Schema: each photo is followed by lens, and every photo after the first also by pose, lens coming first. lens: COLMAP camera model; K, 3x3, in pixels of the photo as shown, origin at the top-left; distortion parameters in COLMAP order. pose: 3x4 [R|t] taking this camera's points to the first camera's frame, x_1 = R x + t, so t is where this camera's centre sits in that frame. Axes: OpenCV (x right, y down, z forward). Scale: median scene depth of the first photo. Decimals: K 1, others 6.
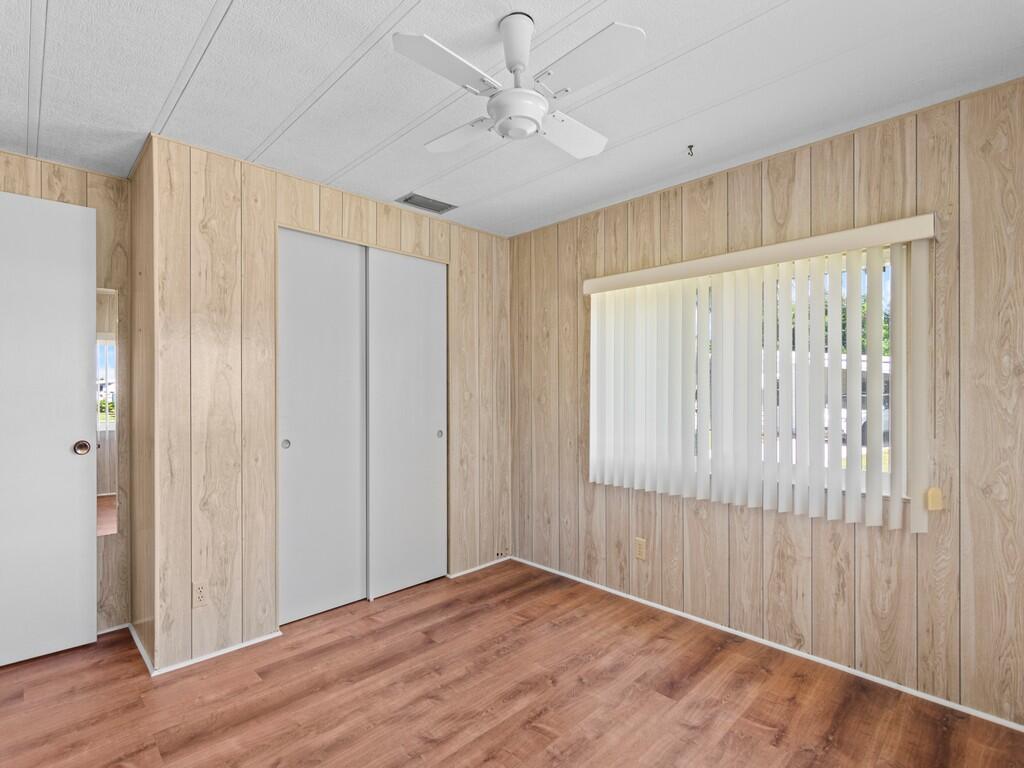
lens RADIAL K [[498.3, 0, 516.5], [0, 498.3, 387.1], [0, 0, 1]] dist [-0.003769, -0.001280]
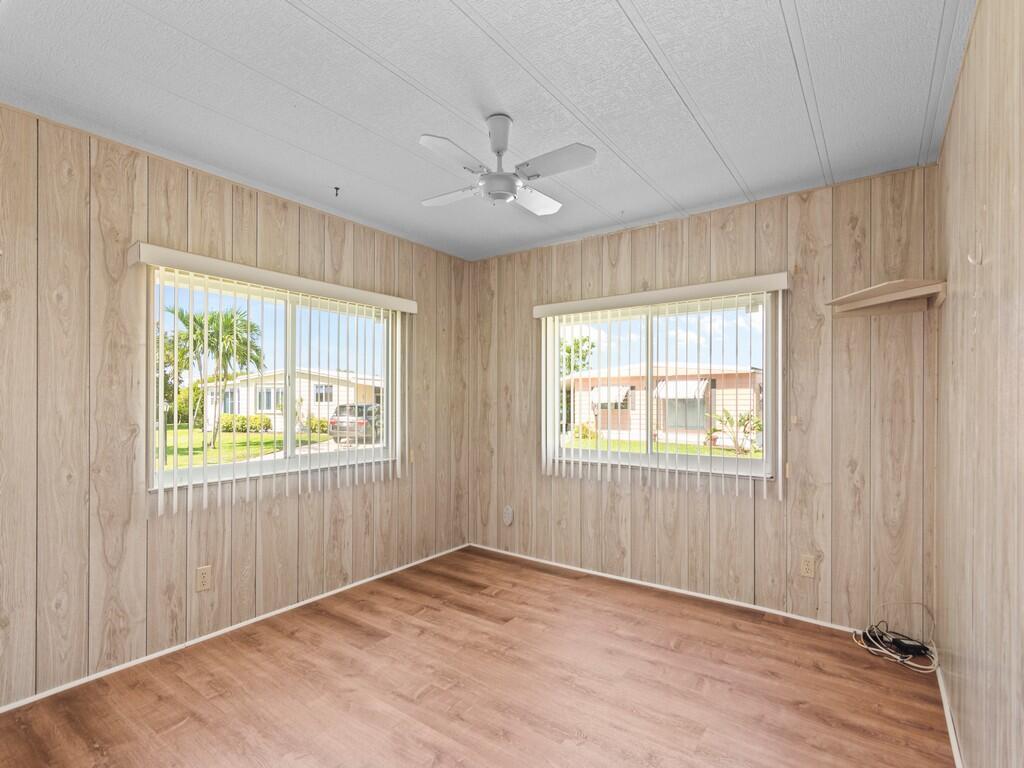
lens RADIAL K [[498.3, 0, 516.5], [0, 498.3, 387.1], [0, 0, 1]] dist [-0.003769, -0.001280]
pose [[-0.159849, 0.018369, 0.986971, -0.827089], [-0.013262, 0.999697, -0.020754, 0.003445], [-0.987052, -0.016406, -0.159557, 0.719445]]
